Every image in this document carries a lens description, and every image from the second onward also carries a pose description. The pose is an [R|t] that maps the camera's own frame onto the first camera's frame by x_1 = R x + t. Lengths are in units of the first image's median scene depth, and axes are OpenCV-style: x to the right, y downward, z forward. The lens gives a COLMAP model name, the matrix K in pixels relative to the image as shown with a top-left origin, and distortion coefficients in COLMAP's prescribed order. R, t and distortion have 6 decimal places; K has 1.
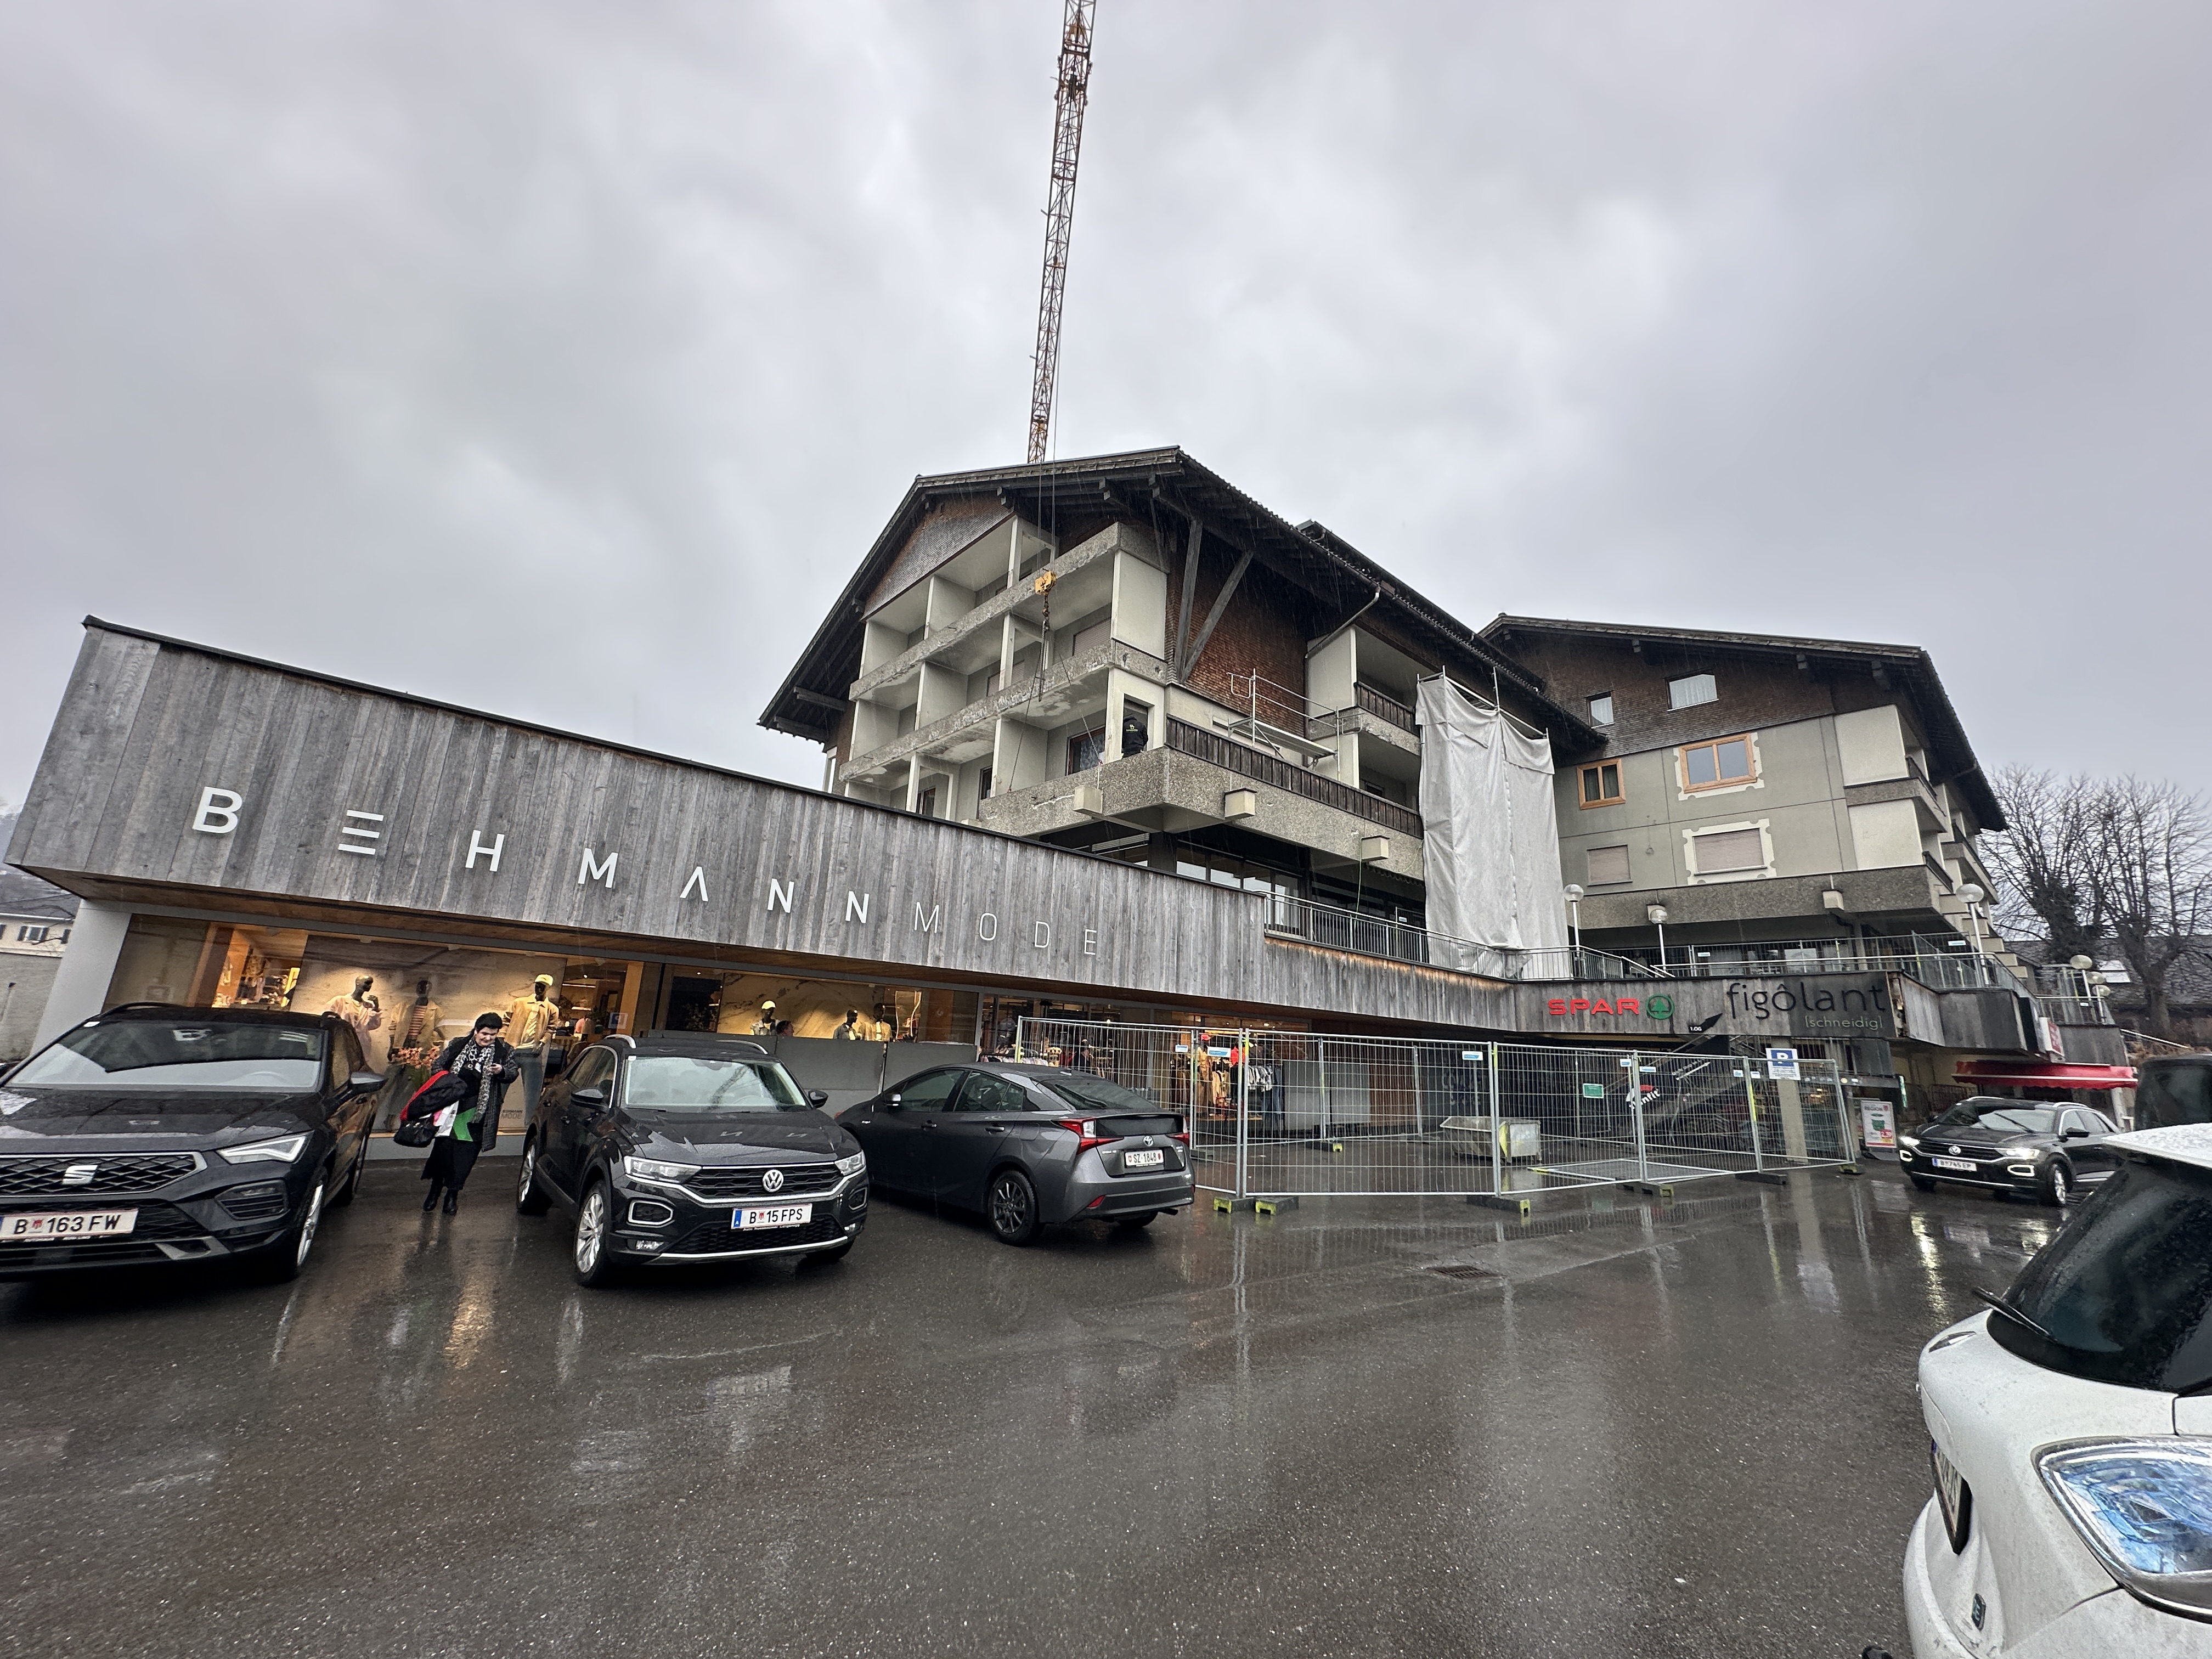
lens RADIAL K [[879.0, 0, 1106.0], [0, 879.0, 829.5], [0, 0, 1]] dist [-0.002601, 0.000119]
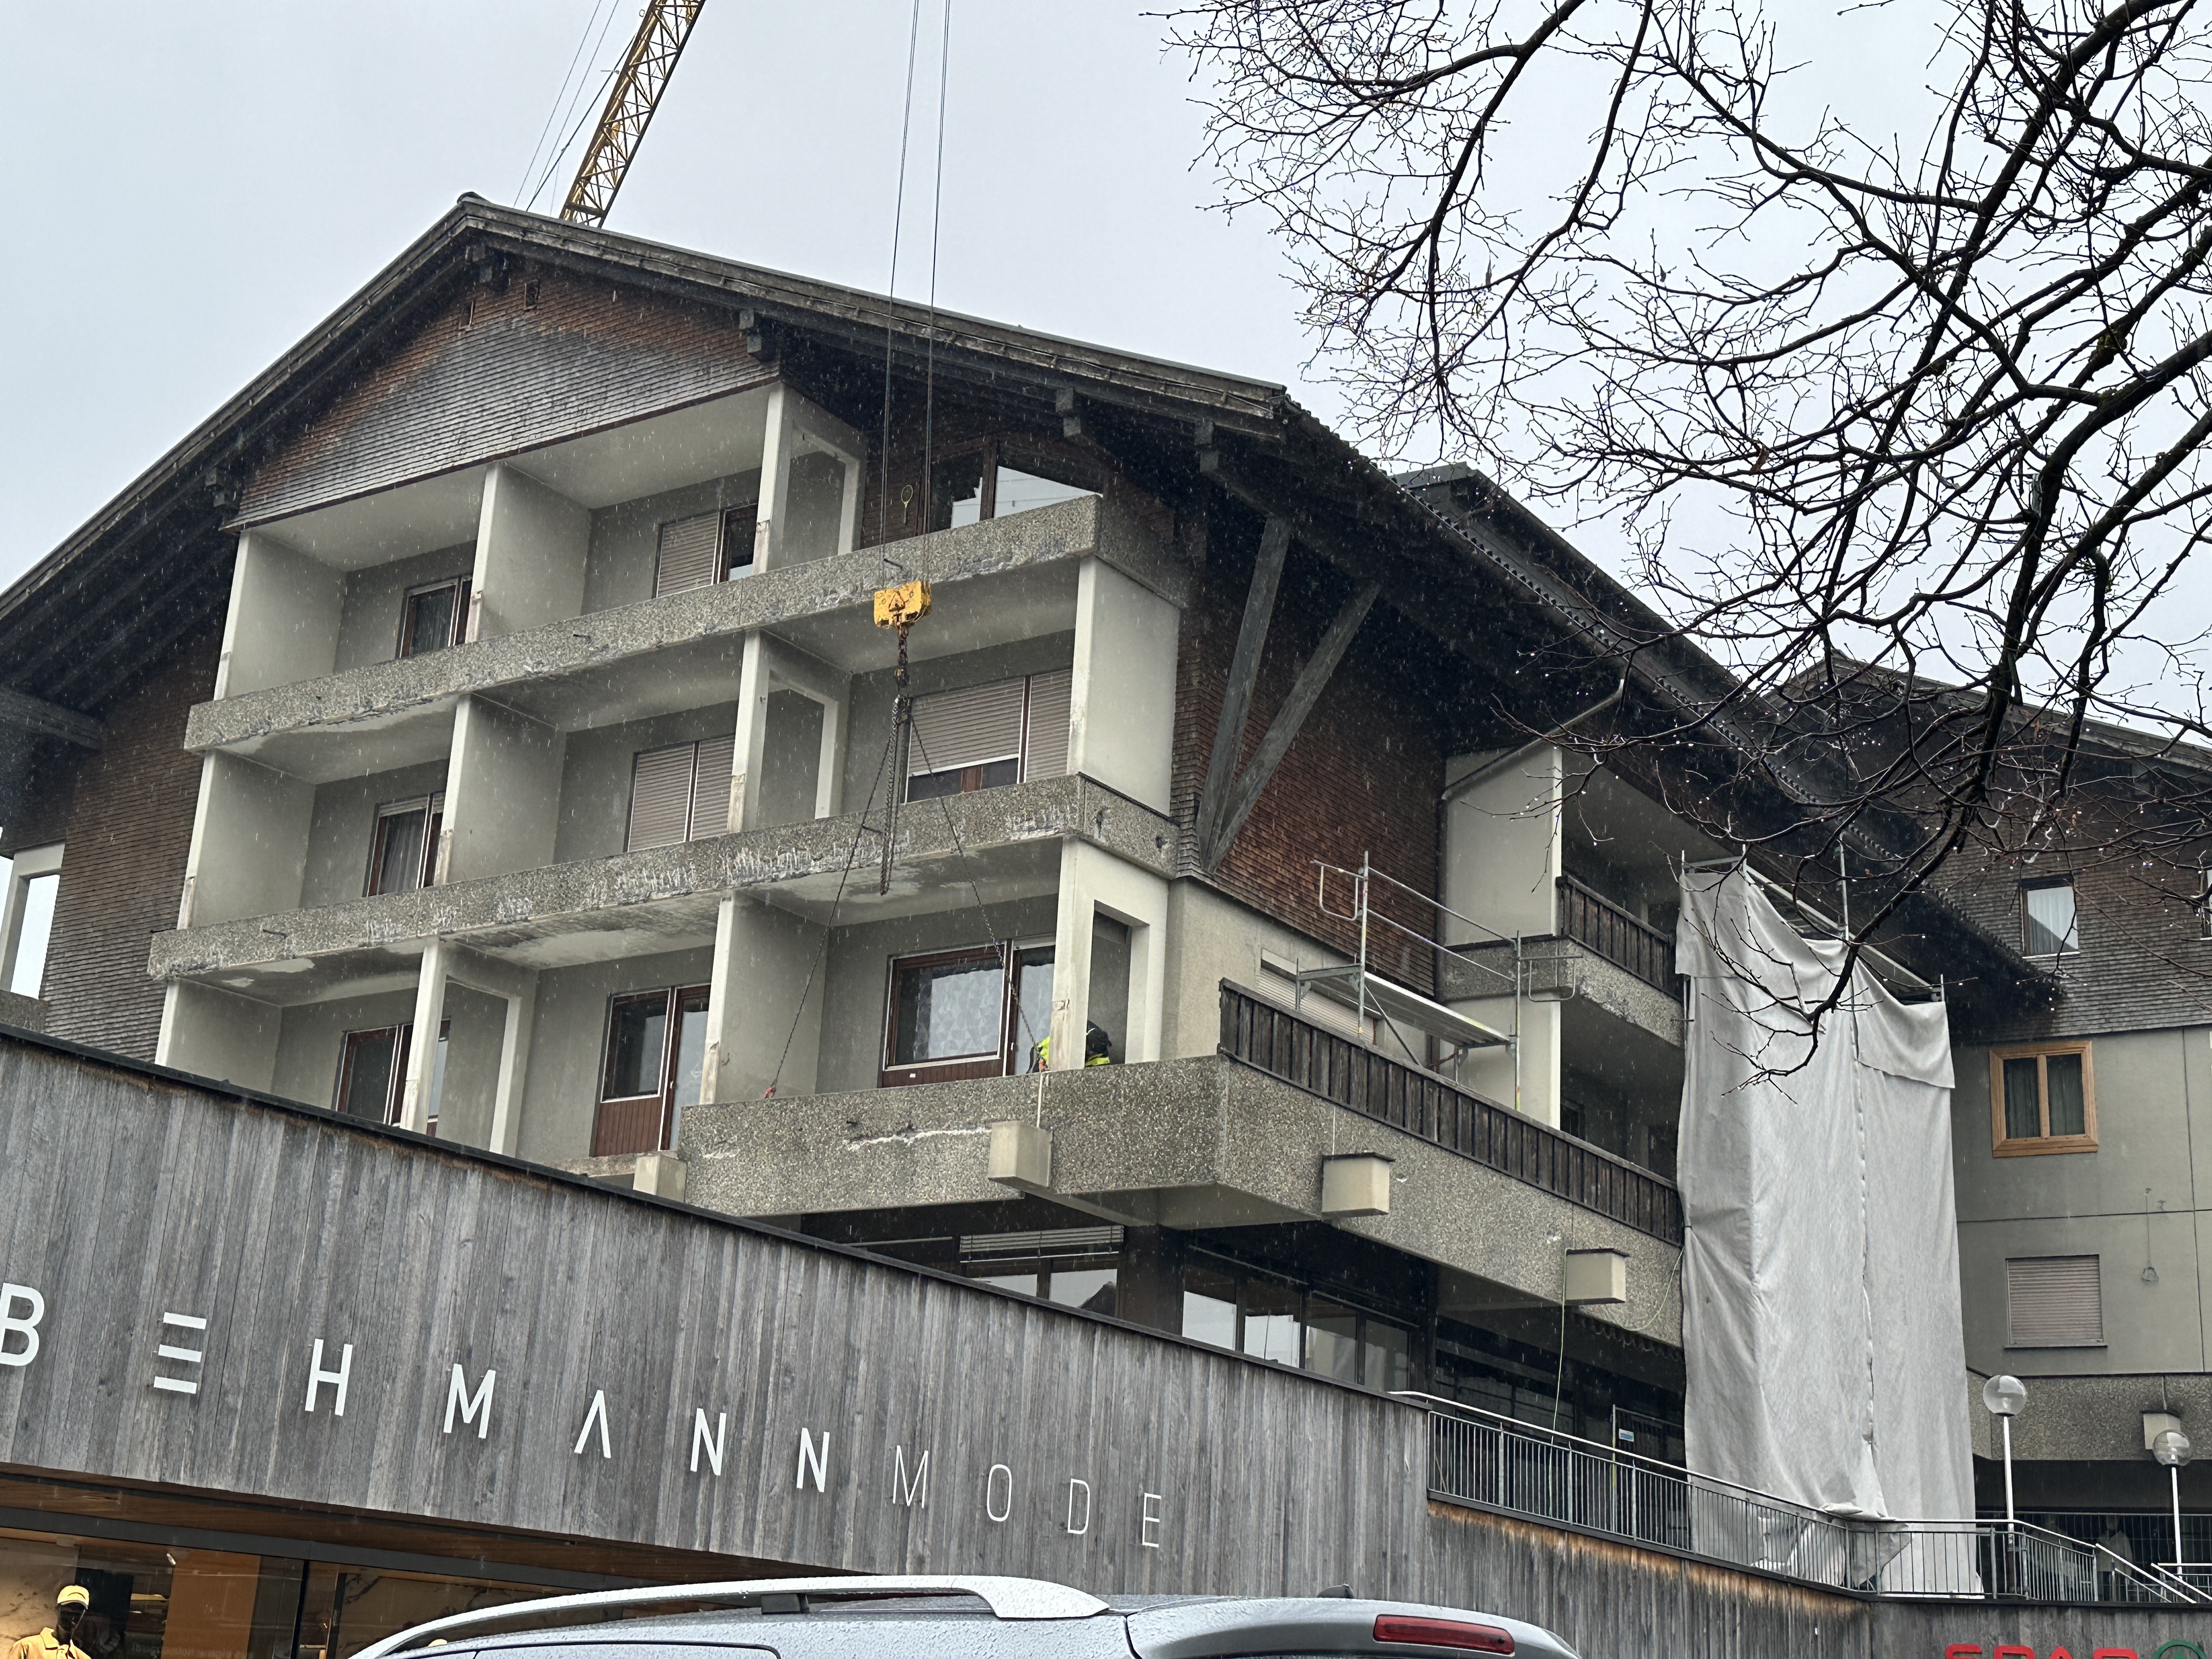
lens RADIAL K [[2921.6, 0, 1106.0], [0, 2921.6, 829.5], [0, 0, 1]] dist [0.187858, -0.369351]
pose [[0.969153, 0.079778, 0.233190, -0.310342], [-0.067959, 0.995983, -0.058301, -0.105470], [-0.236904, 0.040655, 0.970682, -0.397723]]
